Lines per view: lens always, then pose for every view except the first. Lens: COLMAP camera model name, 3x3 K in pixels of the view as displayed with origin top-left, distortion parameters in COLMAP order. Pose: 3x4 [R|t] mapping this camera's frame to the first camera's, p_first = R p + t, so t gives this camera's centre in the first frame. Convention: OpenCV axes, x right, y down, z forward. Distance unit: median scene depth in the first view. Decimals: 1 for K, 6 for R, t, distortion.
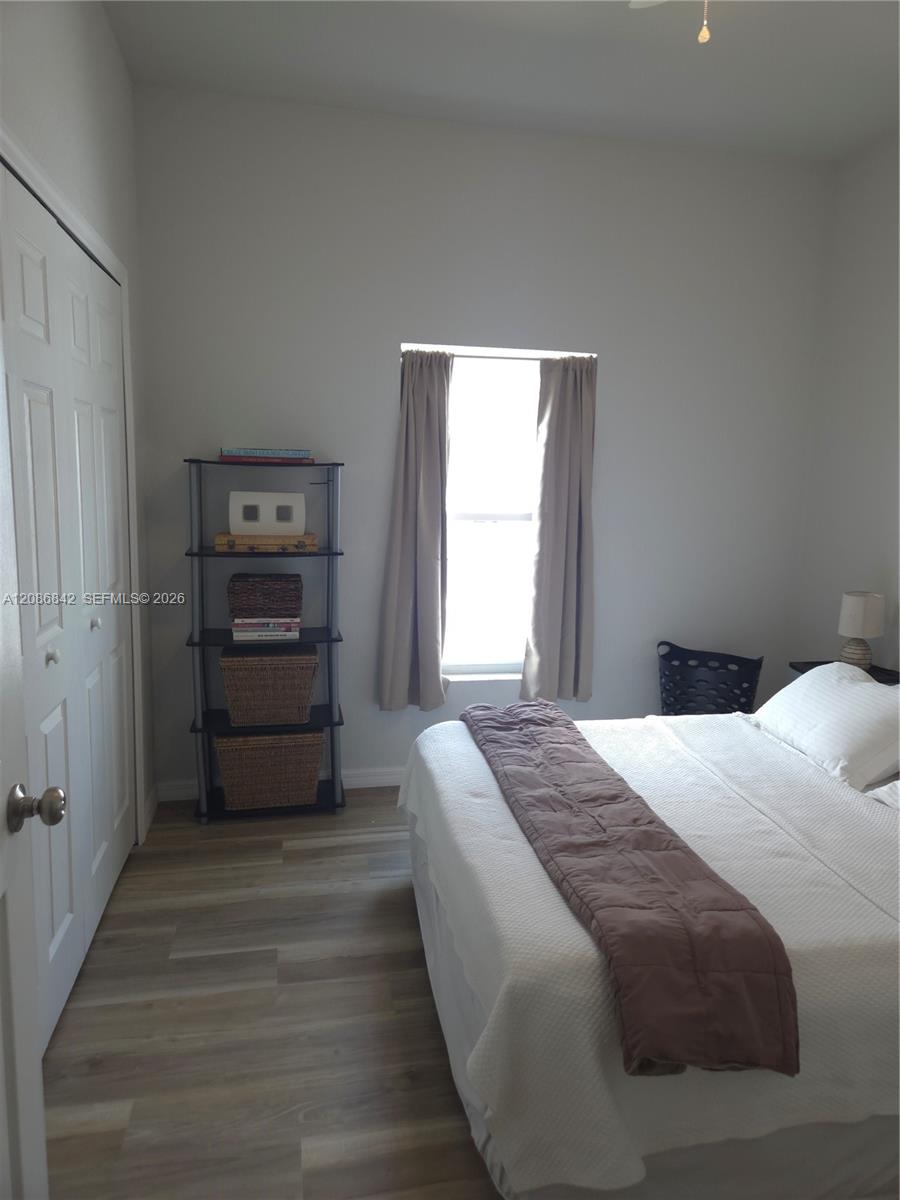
lens RADIAL K [[813.2, 0, 453.9], [0, 813.2, 593.0], [0, 0, 1]] dist [0.075322, -0.062657]
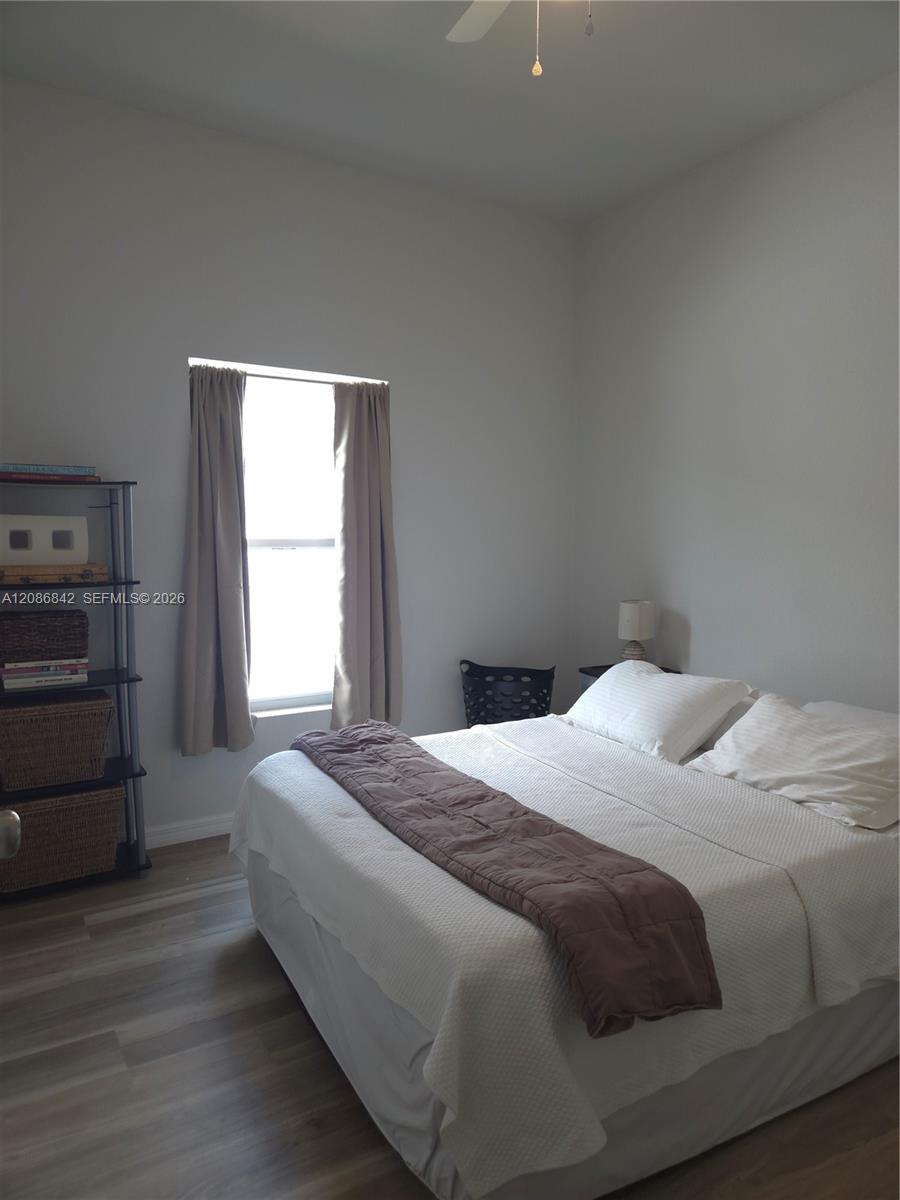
lens RADIAL K [[813.2, 0, 459.6], [0, 813.2, 608.4], [0, 0, 1]] dist [0.075322, -0.062657]
pose [[0.940516, -0.049628, 0.336106, -0.110474], [0.064736, 0.997327, -0.033891, 0.034084], [-0.333525, 0.053633, 0.941214, 0.031288]]
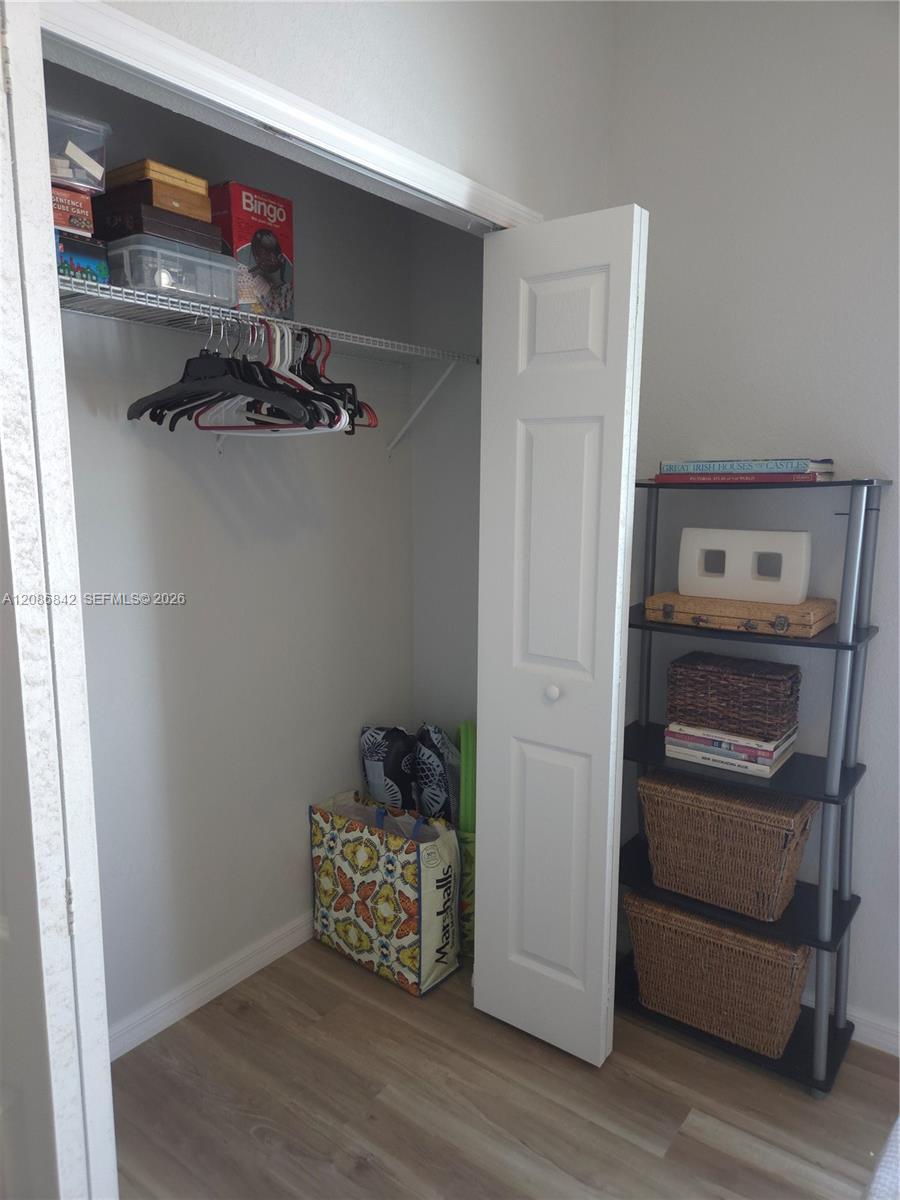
lens RADIAL K [[813.2, 0, 448.1], [0, 813.2, 602.5], [0, 0, 1]] dist [0.075322, -0.062657]
pose [[0.667946, 0.099430, -0.737537, 0.083652], [-0.097577, 0.994180, 0.045658, -0.076712], [0.737785, 0.041469, 0.673761, 0.431384]]
